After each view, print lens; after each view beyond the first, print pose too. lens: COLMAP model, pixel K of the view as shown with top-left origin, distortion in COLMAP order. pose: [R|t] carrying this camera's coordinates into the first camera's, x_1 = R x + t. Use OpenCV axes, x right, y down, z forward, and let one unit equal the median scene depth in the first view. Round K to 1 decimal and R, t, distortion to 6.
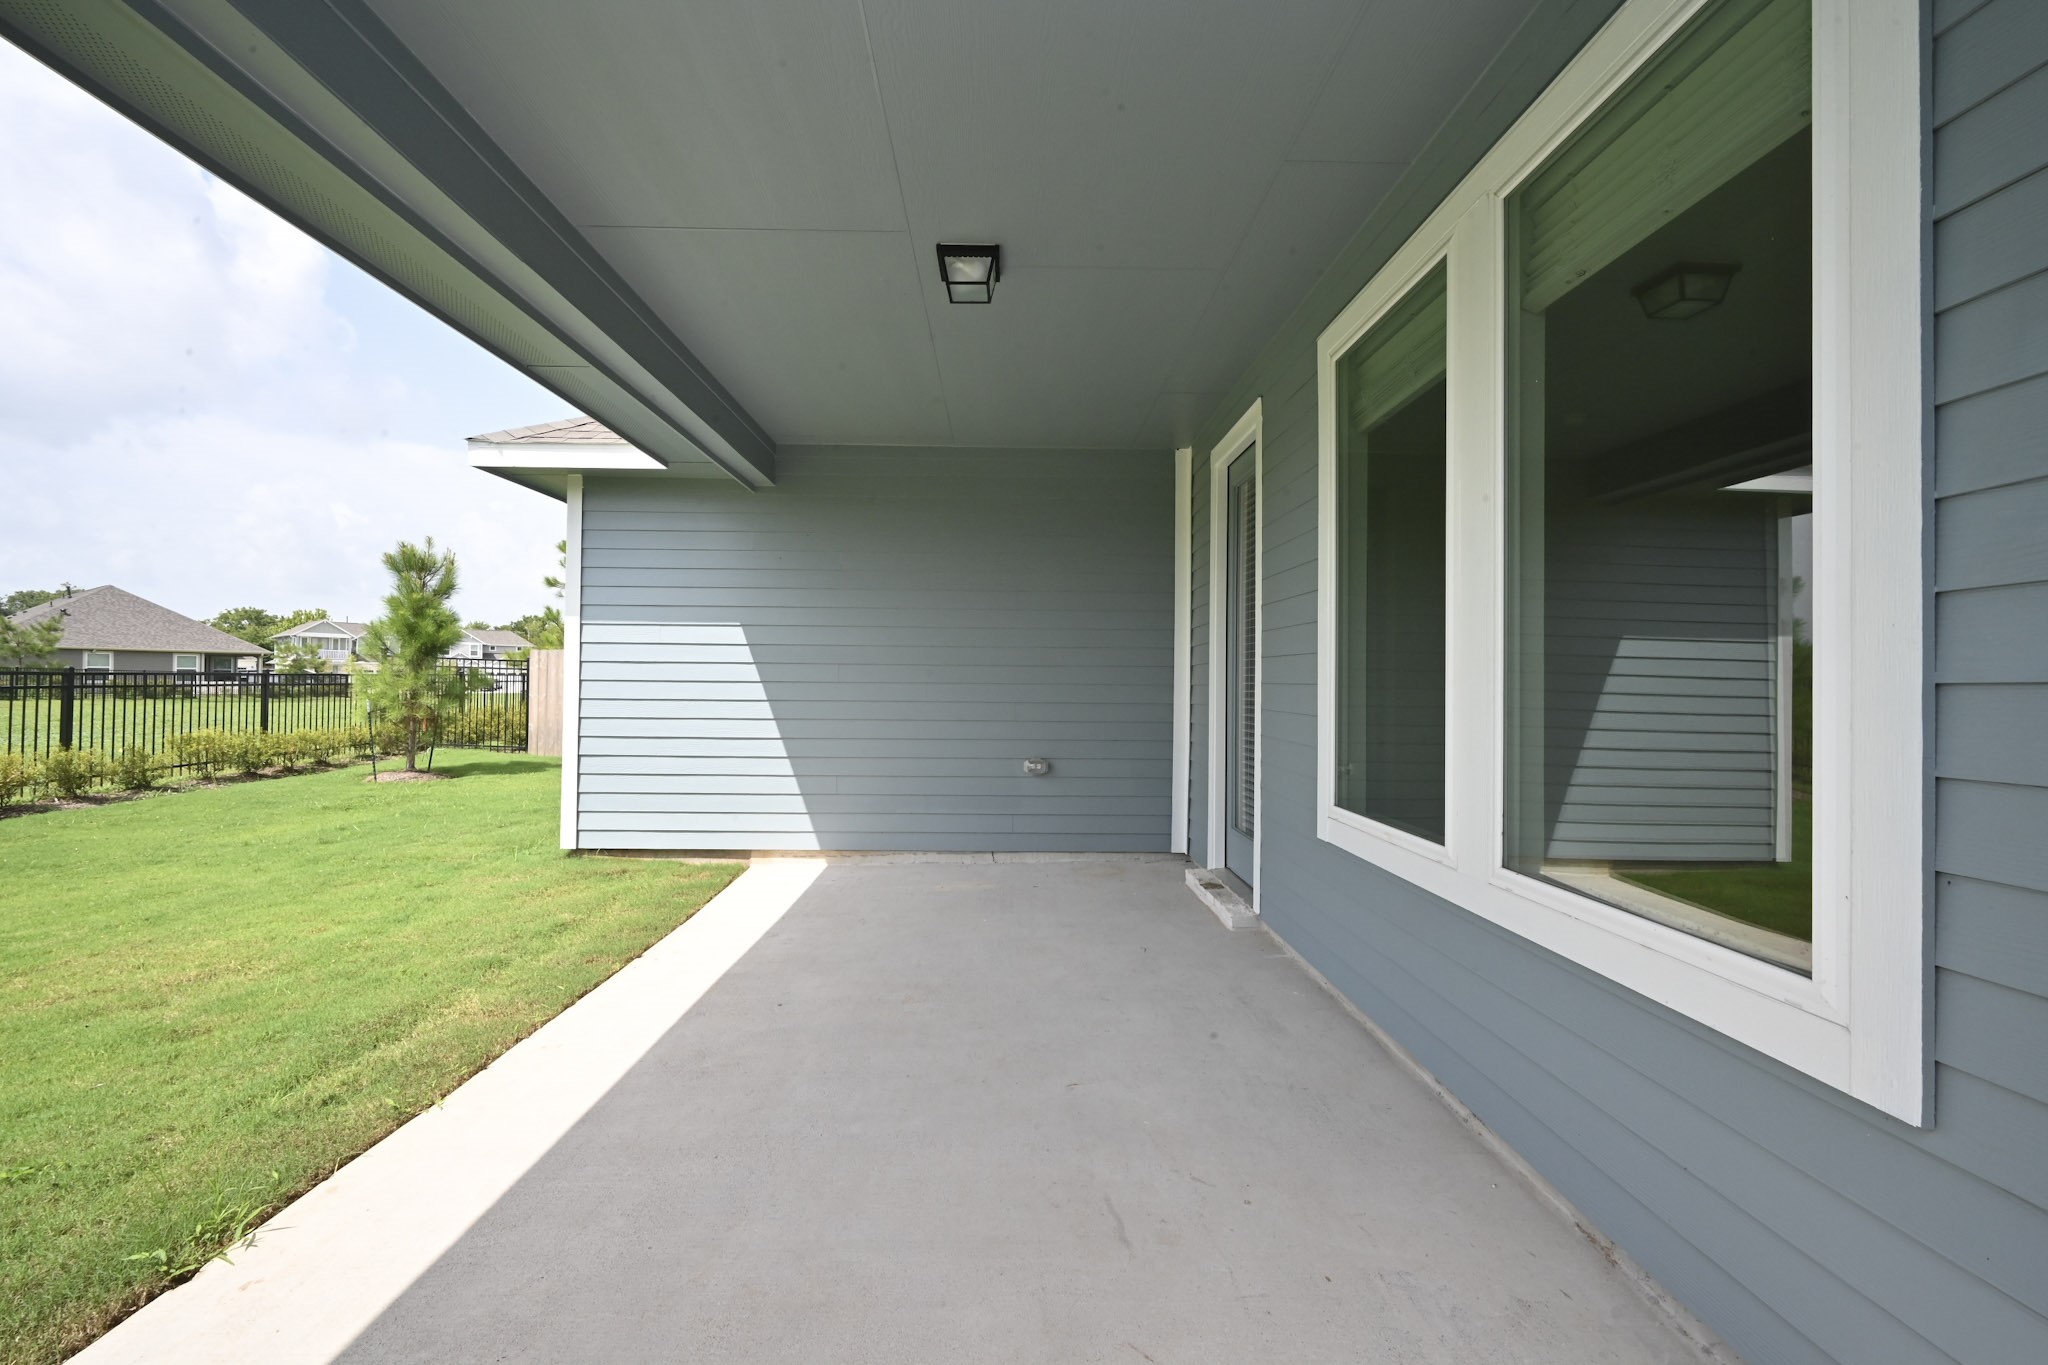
lens RADIAL K [[801.6, 0, 1013.4], [0, 801.6, 674.1], [0, 0, 1]] dist [-0.002805, 0.000826]
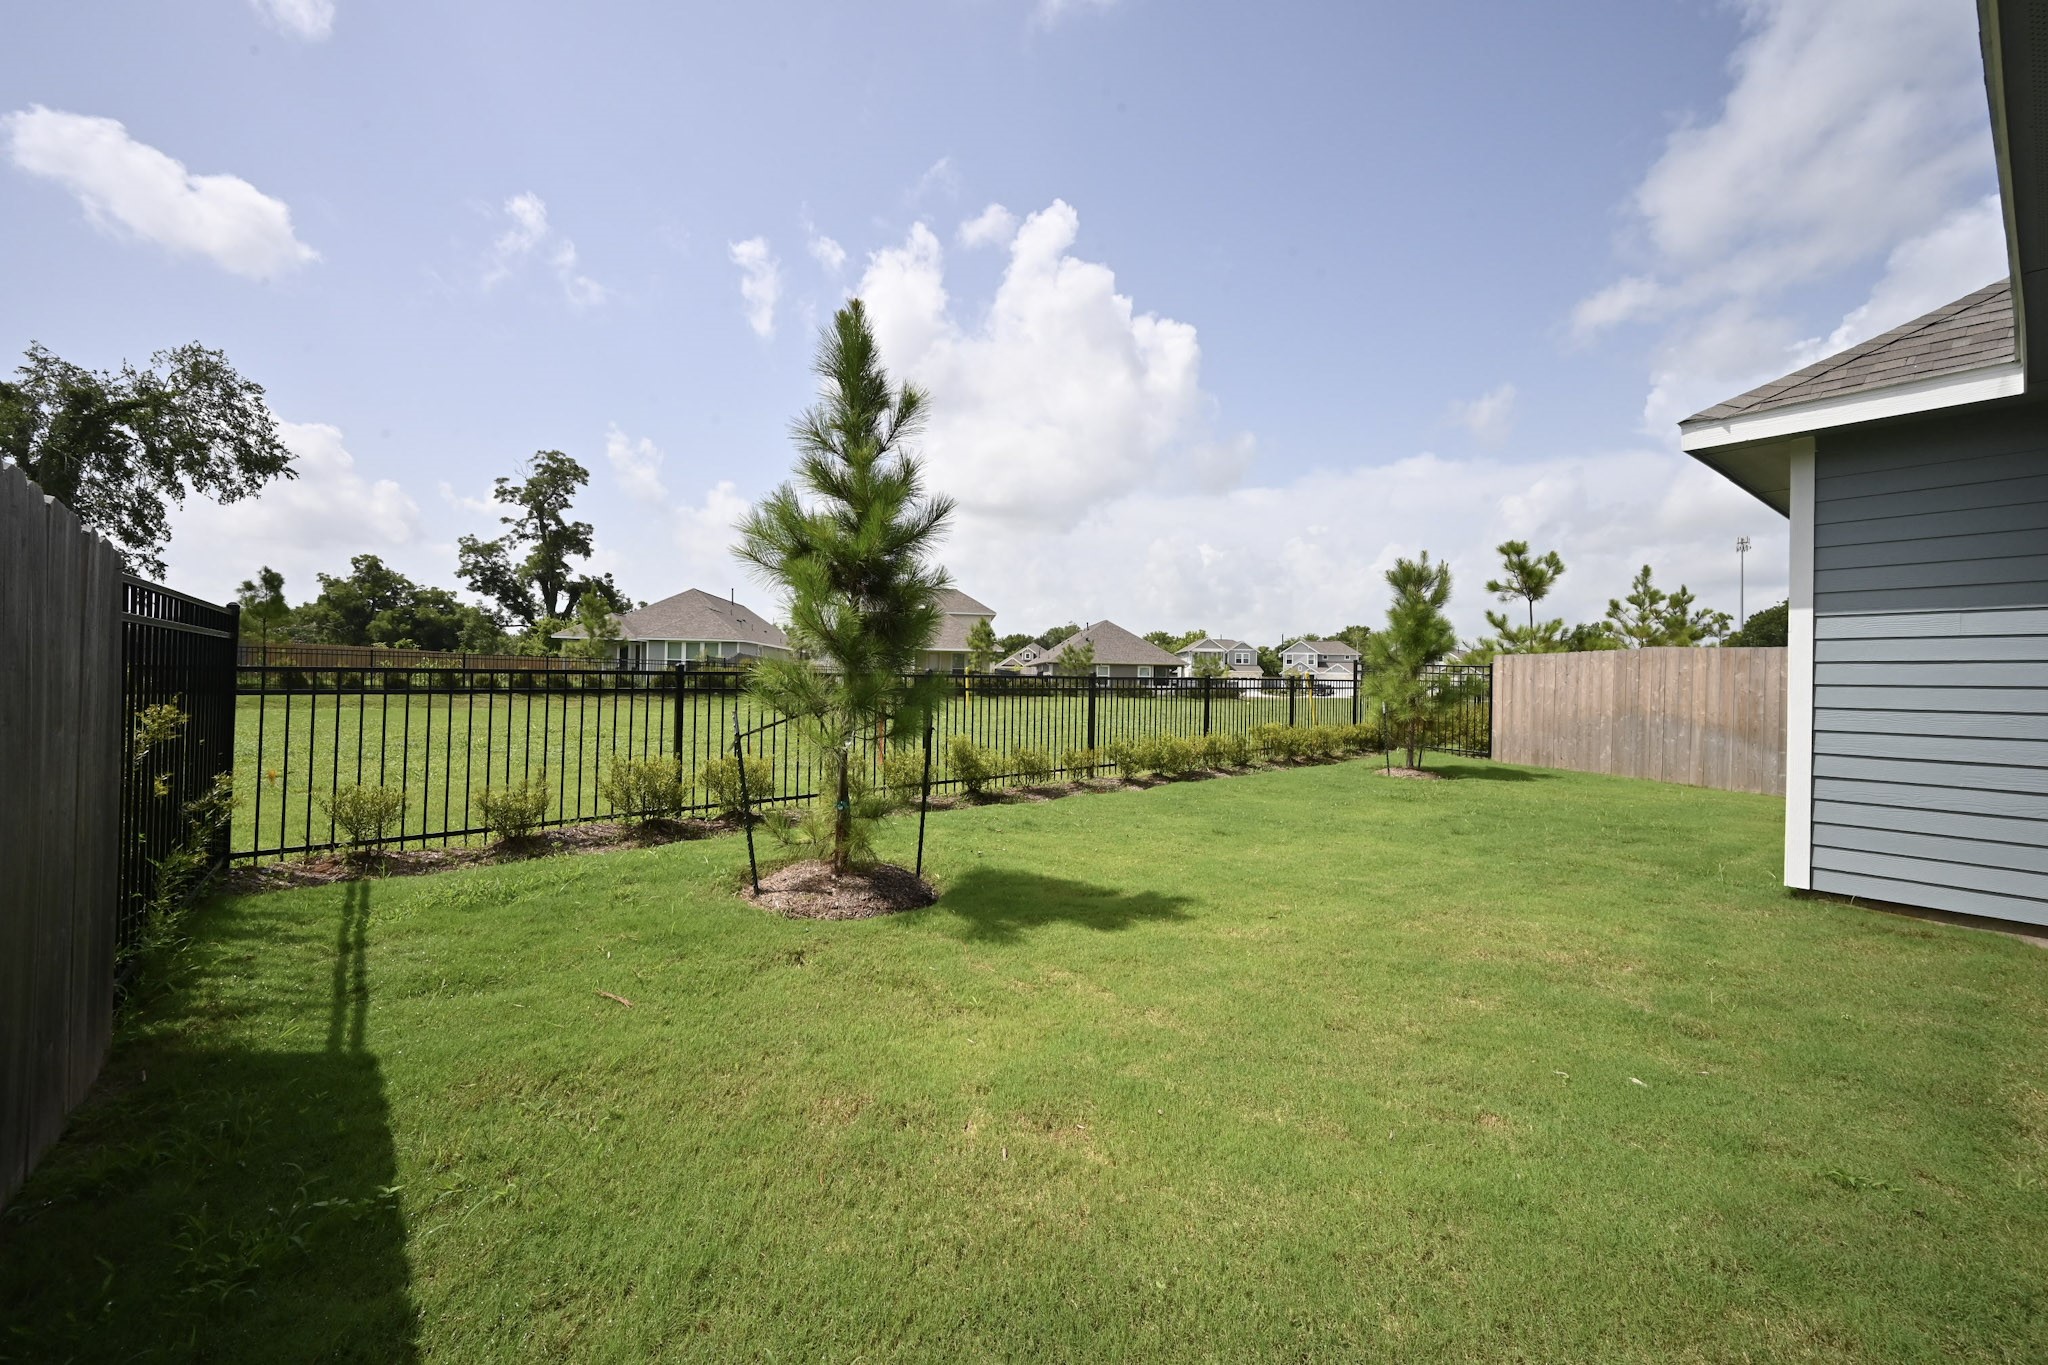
lens RADIAL K [[801.6, 0, 1023.0], [0, 801.6, 687.4], [0, 0, 1]] dist [-0.002805, 0.000826]
pose [[0.624134, 0.007896, -0.781277, -0.222567], [-0.002002, 0.999962, 0.008507, 0.002277], [0.781315, -0.003745, 0.624126, -0.082328]]
